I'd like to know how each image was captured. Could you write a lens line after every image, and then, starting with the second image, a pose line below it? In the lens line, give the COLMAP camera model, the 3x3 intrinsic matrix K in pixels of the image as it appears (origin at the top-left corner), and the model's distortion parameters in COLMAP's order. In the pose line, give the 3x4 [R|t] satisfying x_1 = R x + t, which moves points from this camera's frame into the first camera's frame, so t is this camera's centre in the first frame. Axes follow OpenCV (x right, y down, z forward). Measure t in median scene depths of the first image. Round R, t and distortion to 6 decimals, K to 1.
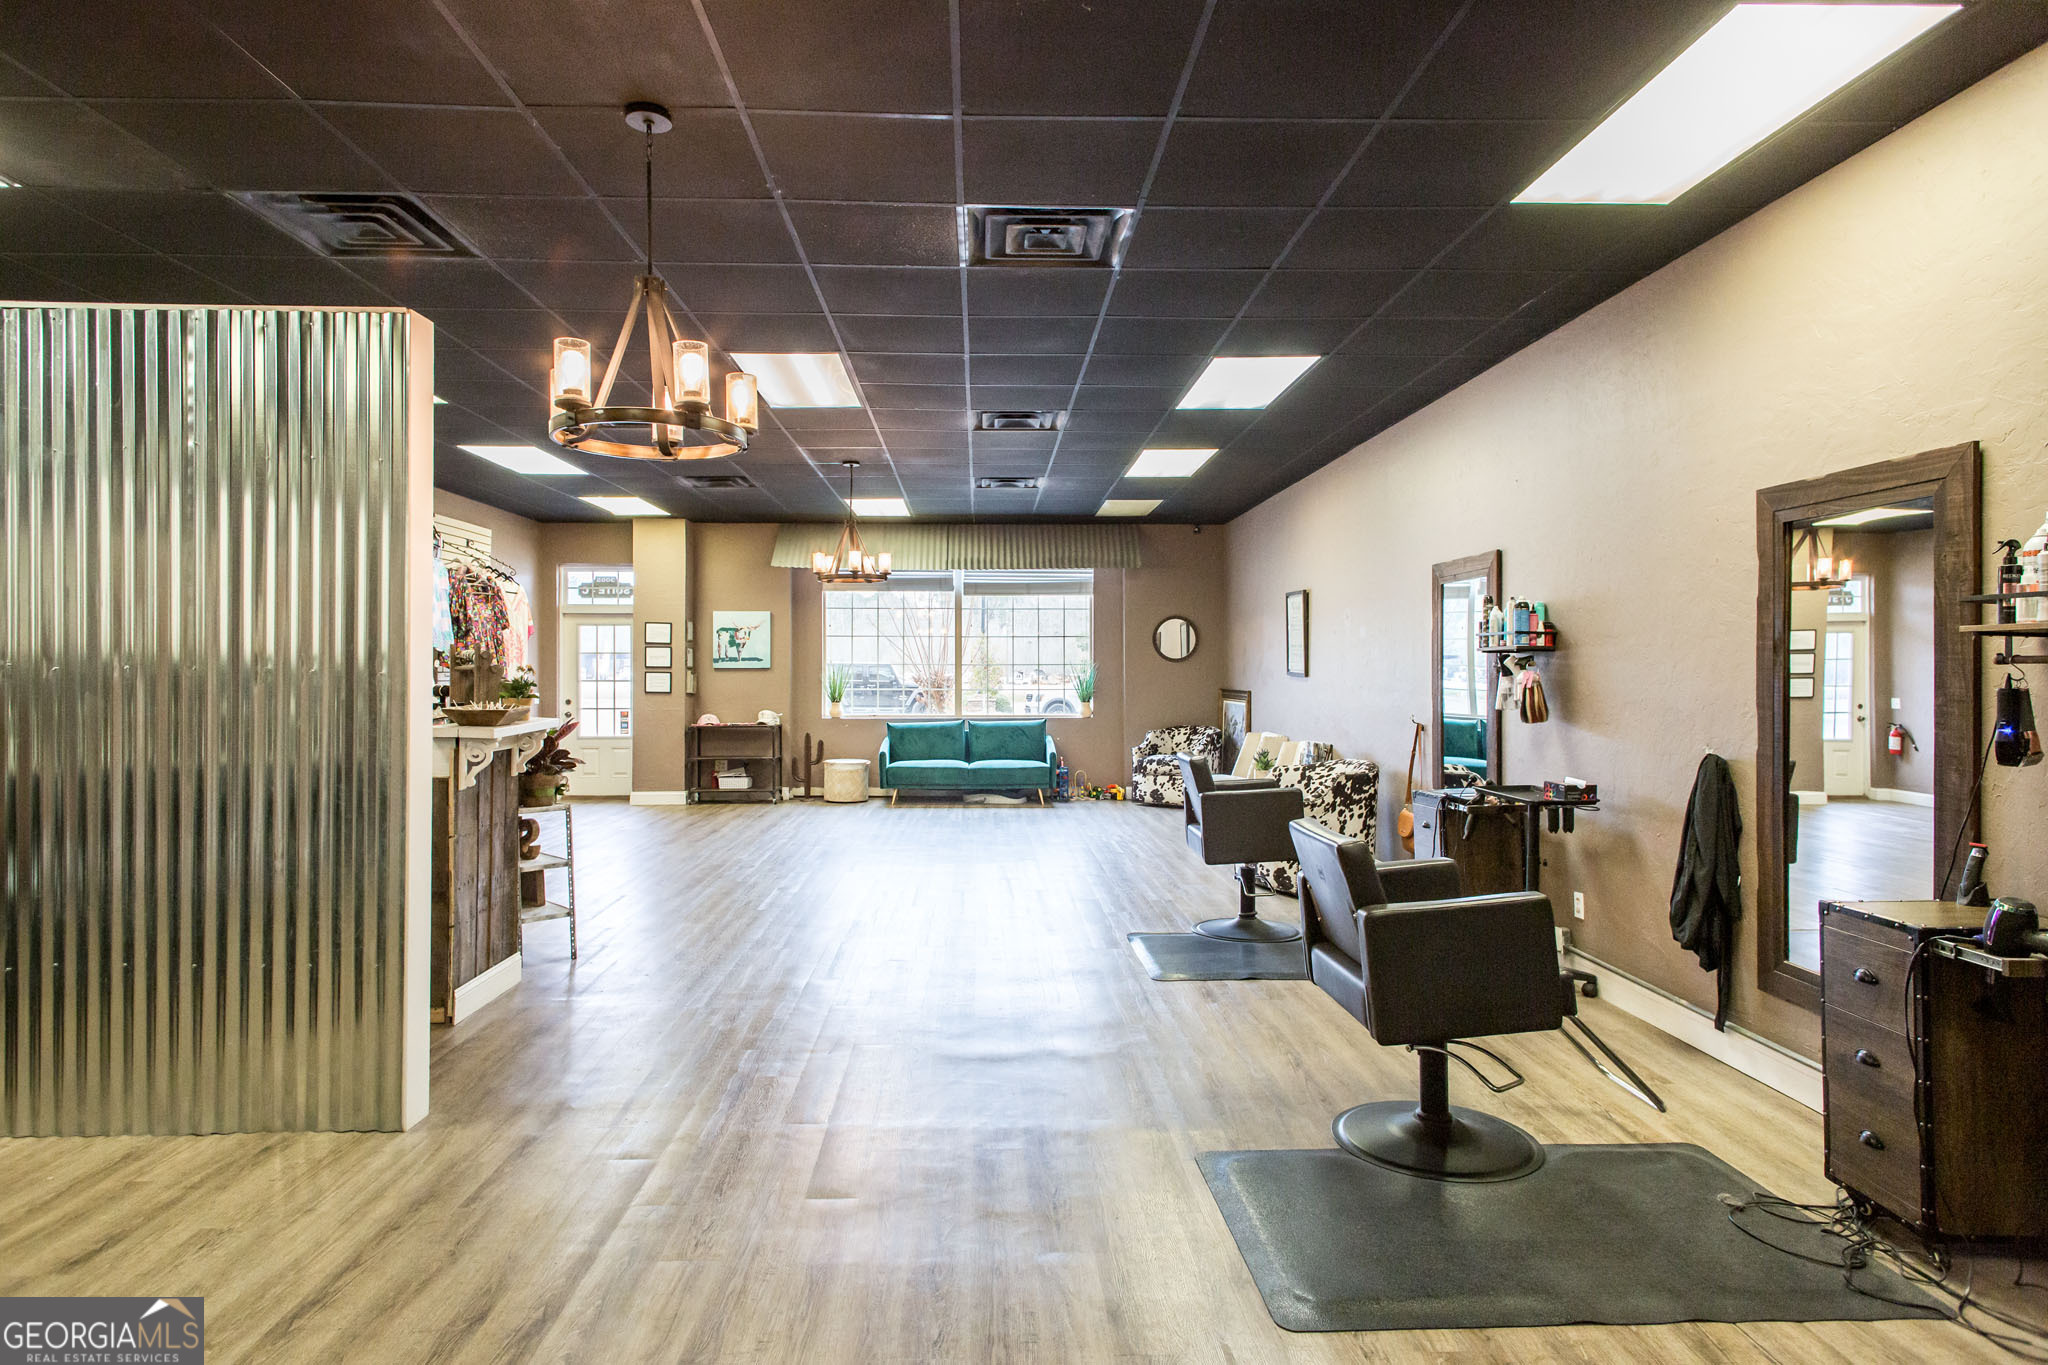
lens RADIAL K [[1153.2, 0, 1011.8], [0, 1153.2, 672.4], [0, 0, 1]] dist [0.024803, 0.000432]
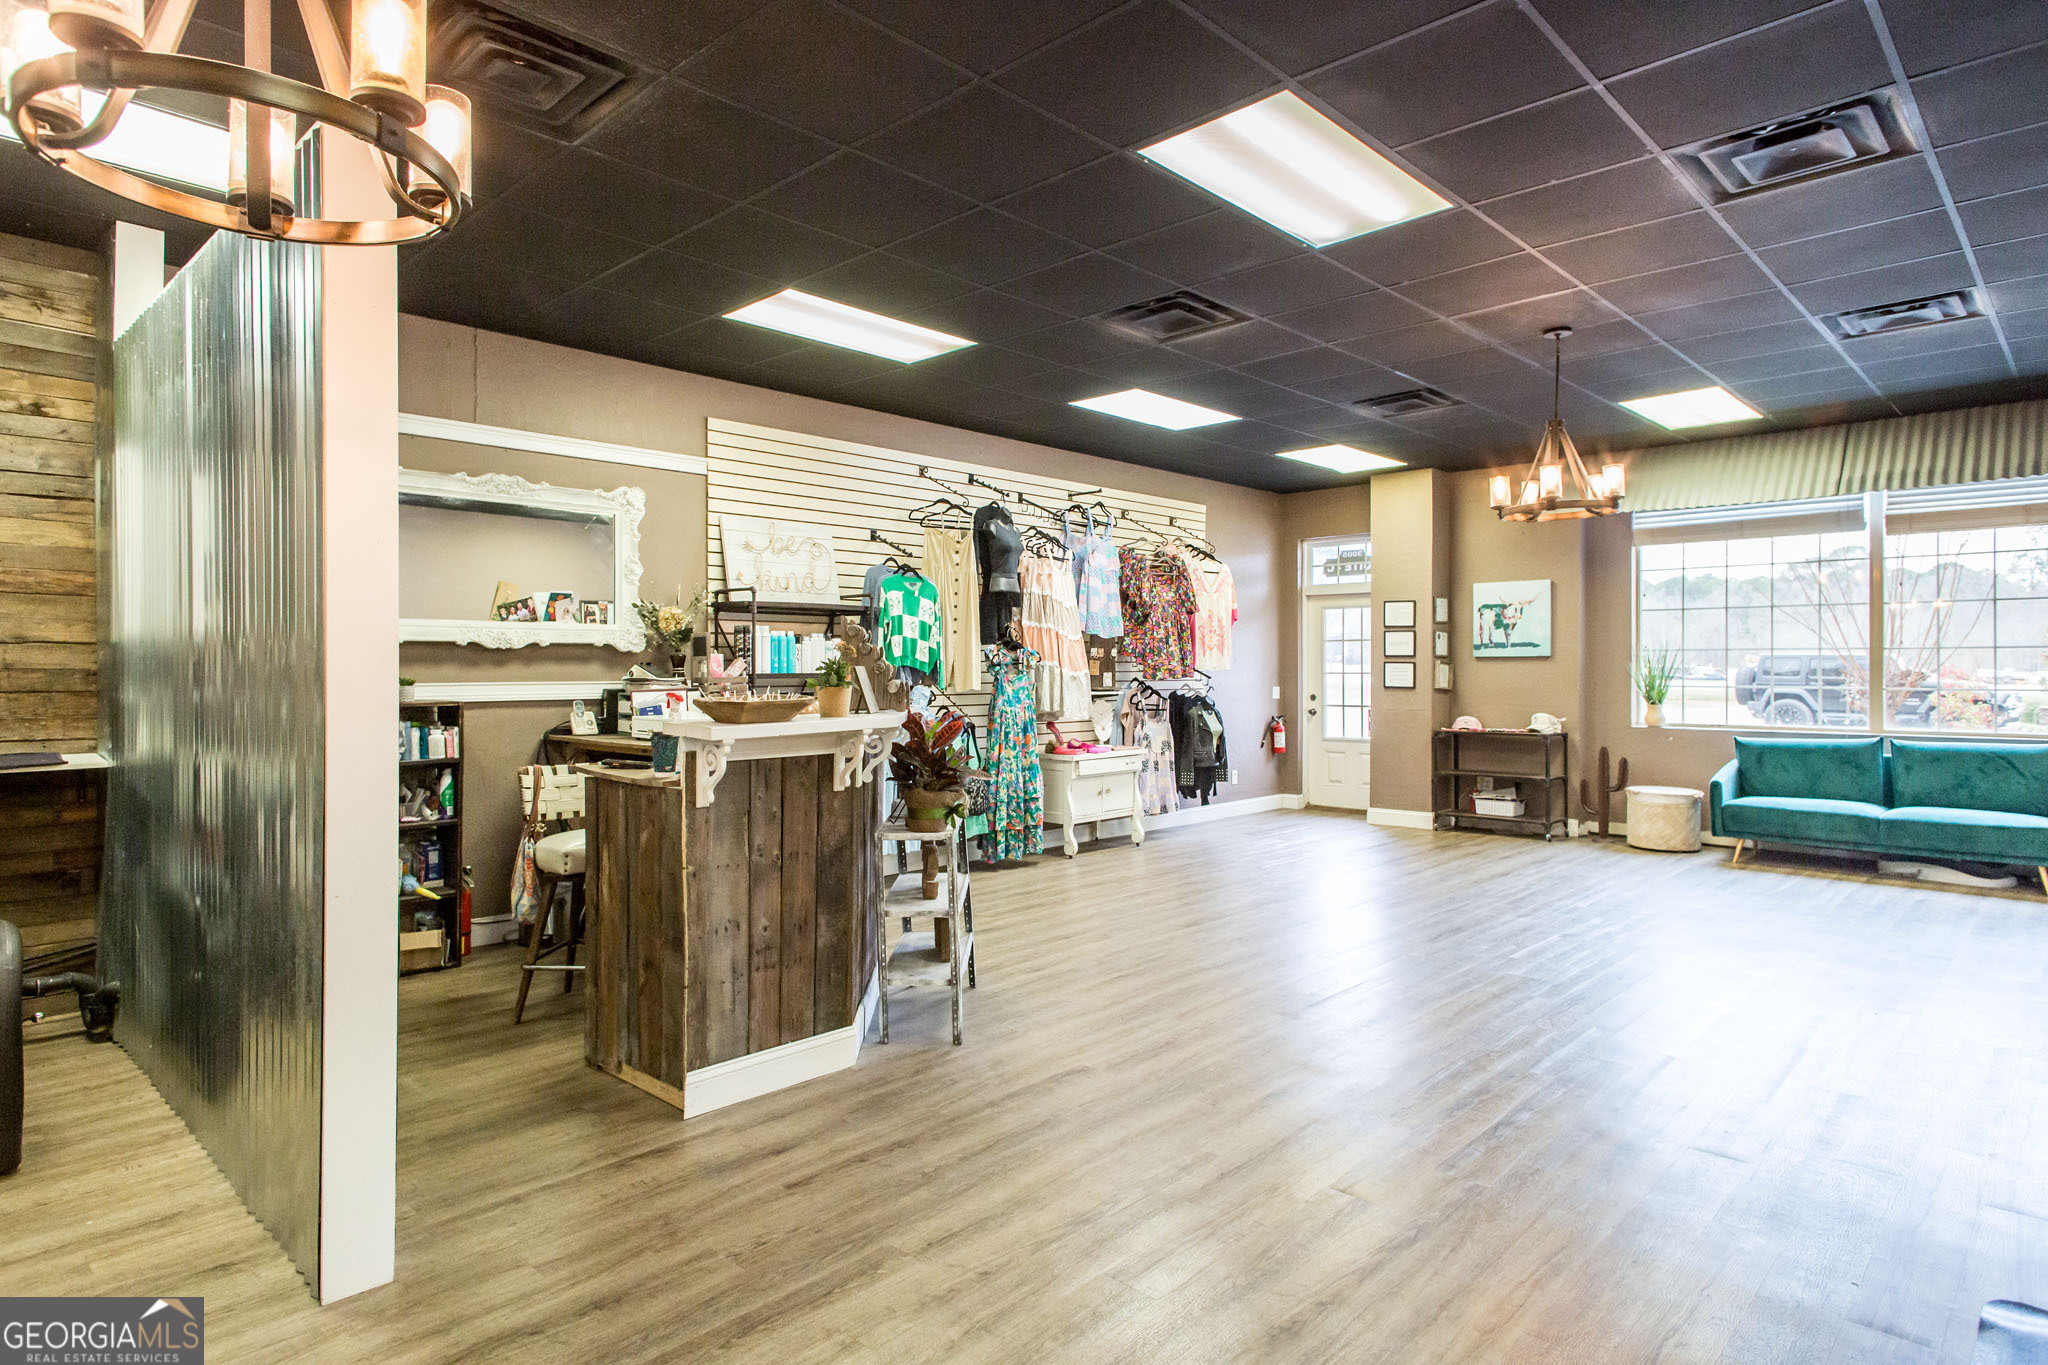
lens RADIAL K [[1153.2, 0, 1011.8], [0, 1153.2, 672.4], [0, 0, 1]] dist [0.024803, 0.000432]
pose [[0.702391, 0.001899, -0.711789, 0.077398], [0.000036, 0.999996, 0.002703, 0.004579], [0.711791, -0.001924, 0.702388, 0.234792]]
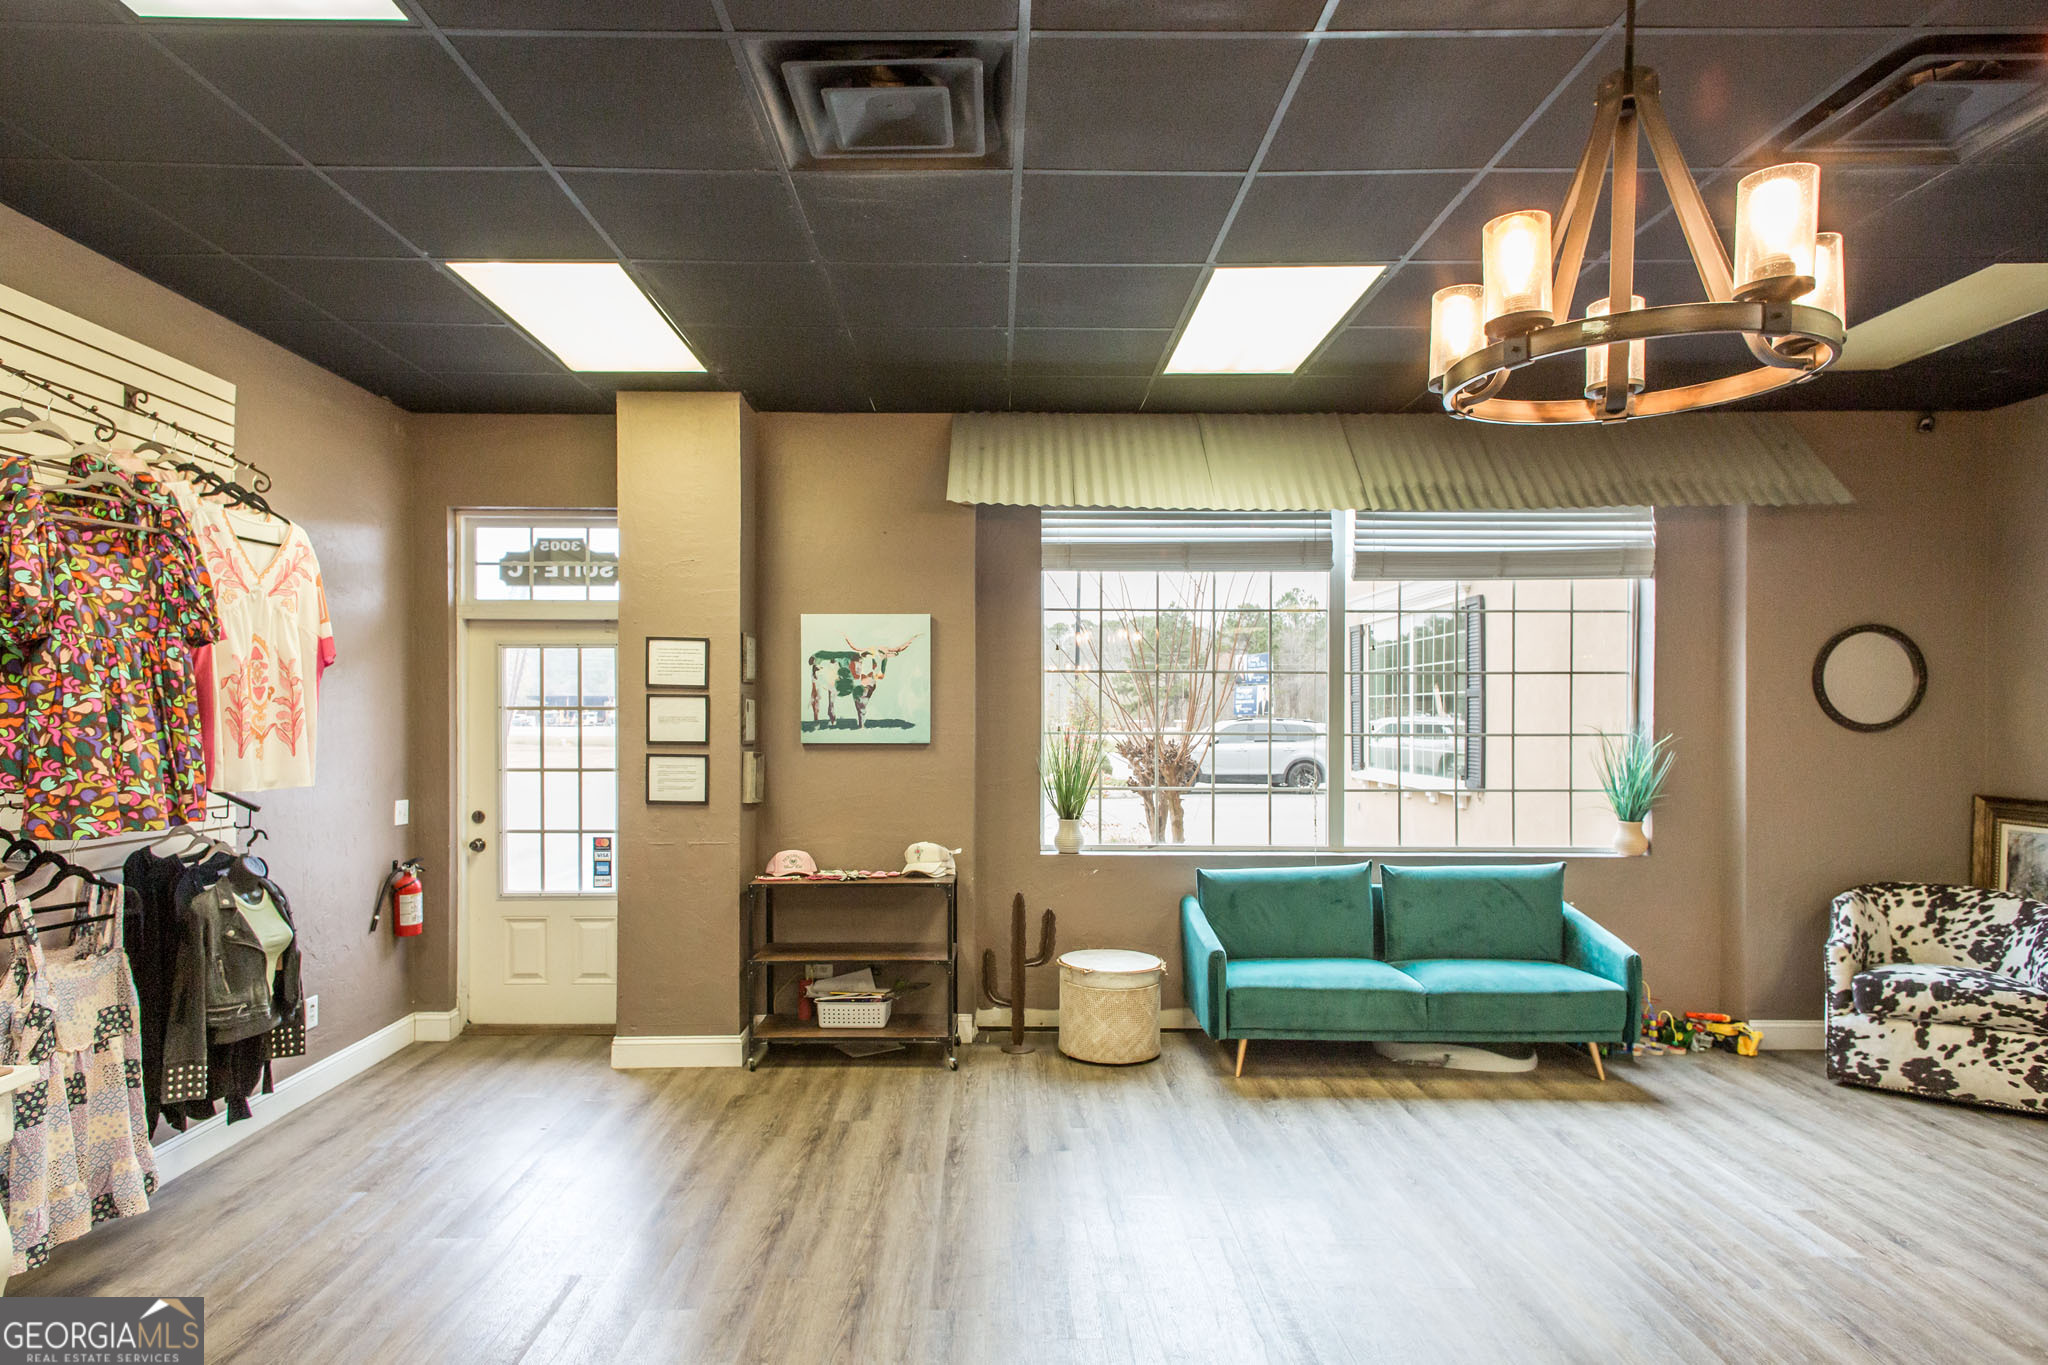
lens RADIAL K [[1150.6, 0, 1004.7], [0, 1150.6, 722.5], [0, 0, 1]] dist [0.018273, 0.000149]
pose [[0.999890, 0.002590, -0.014592, -0.175940], [-0.002485, 0.999971, 0.007226, -0.015173], [0.014610, -0.007189, 0.999867, 0.566999]]
